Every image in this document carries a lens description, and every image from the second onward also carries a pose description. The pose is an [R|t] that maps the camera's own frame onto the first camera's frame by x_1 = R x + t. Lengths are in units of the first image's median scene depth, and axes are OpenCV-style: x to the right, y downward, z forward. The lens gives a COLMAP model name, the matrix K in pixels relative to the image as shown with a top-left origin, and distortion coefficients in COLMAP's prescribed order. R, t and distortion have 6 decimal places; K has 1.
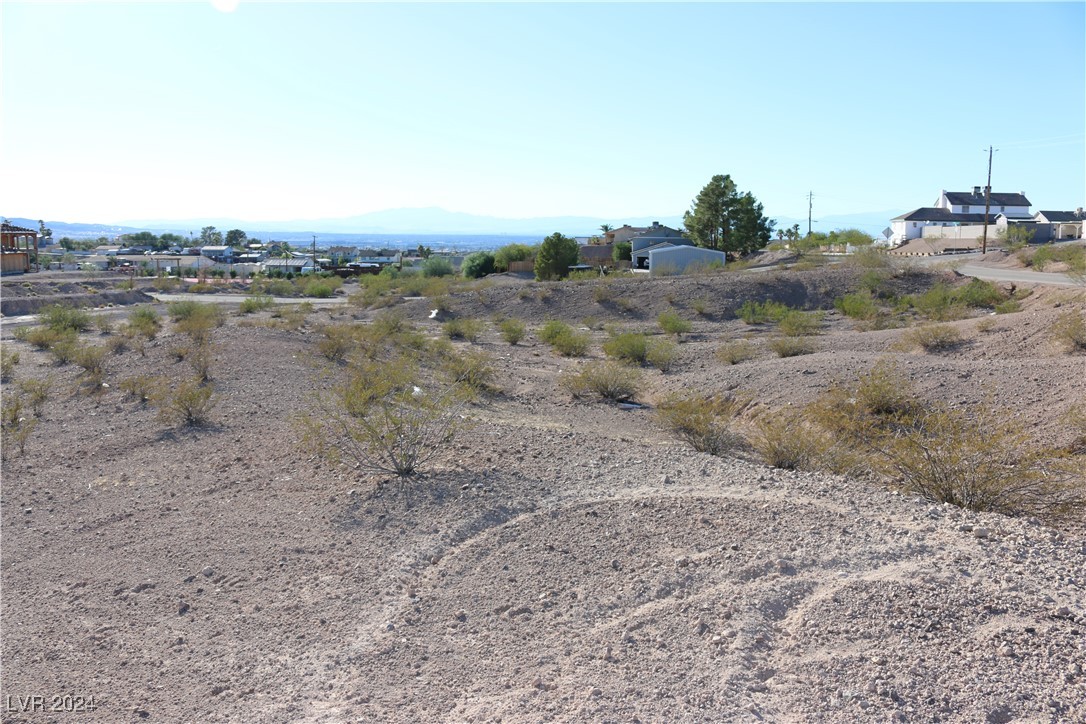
lens RADIAL K [[895.8, 0, 540.3], [0, 895.8, 364.2], [0, 0, 1]] dist [-0.158979, 0.134572]
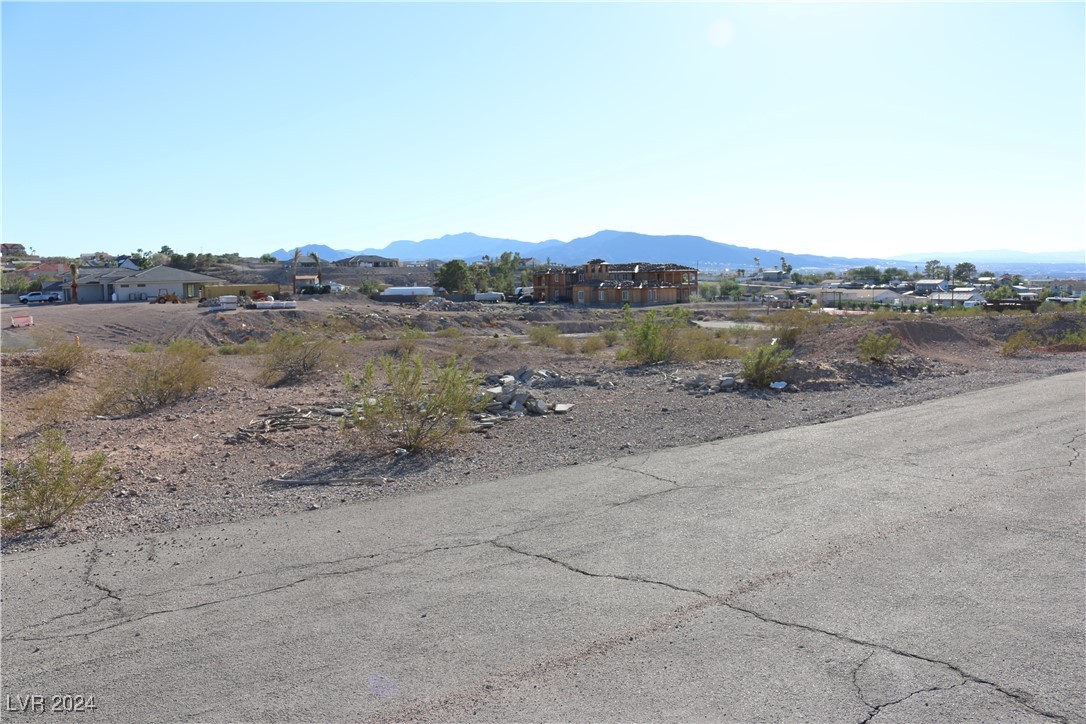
lens RADIAL K [[895.8, 0, 542.8], [0, 895.8, 359.4], [0, 0, 1]] dist [-0.158979, 0.134572]
pose [[0.673203, 0.044080, -0.738143, 2.177608], [-0.075977, 0.997062, -0.009751, 0.007972], [0.735544, 0.062646, 0.674574, 0.015734]]
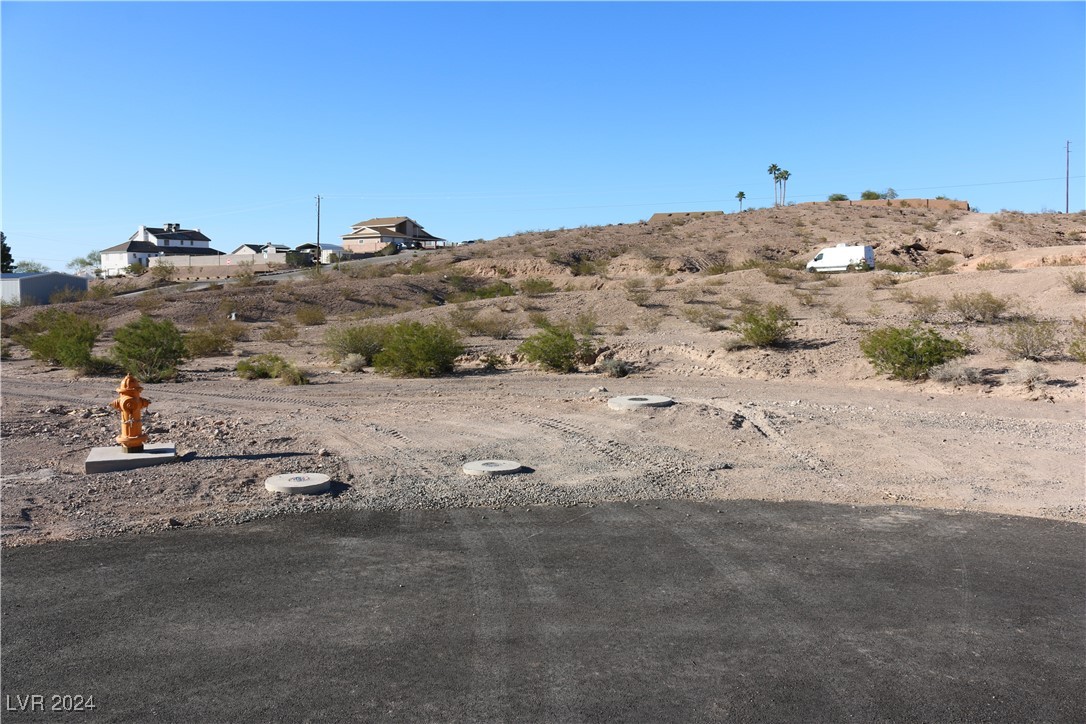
lens RADIAL K [[895.8, 0, 537.6], [0, 895.8, 363.6], [0, 0, 1]] dist [-0.158979, 0.134572]
pose [[0.402635, -0.083859, 0.911511, -3.476475], [0.128655, 0.991094, 0.034351, 0.065418], [-0.906274, 0.103440, 0.409838, 0.681625]]
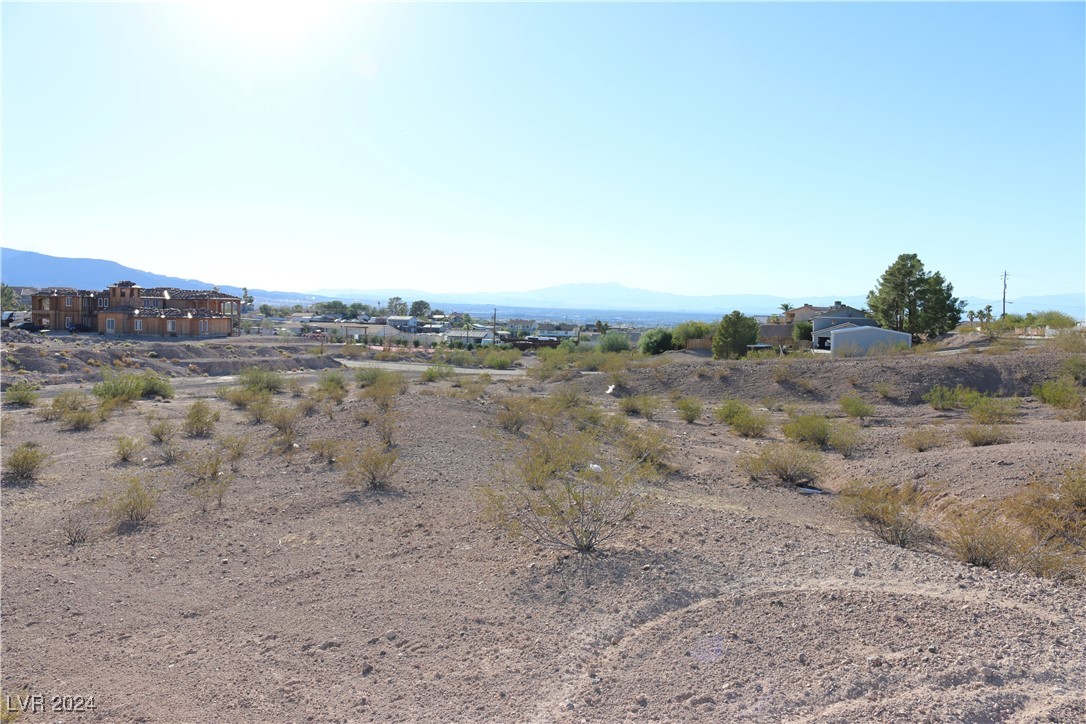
lens RADIAL K [[895.8, 0, 541.3], [0, 895.8, 360.6], [0, 0, 1]] dist [-0.158979, 0.134572]
pose [[0.980785, 0.026029, -0.193350, -0.009110], [-0.042991, 0.995533, -0.084056, -0.002139], [0.190298, 0.090753, 0.977523, -0.003350]]
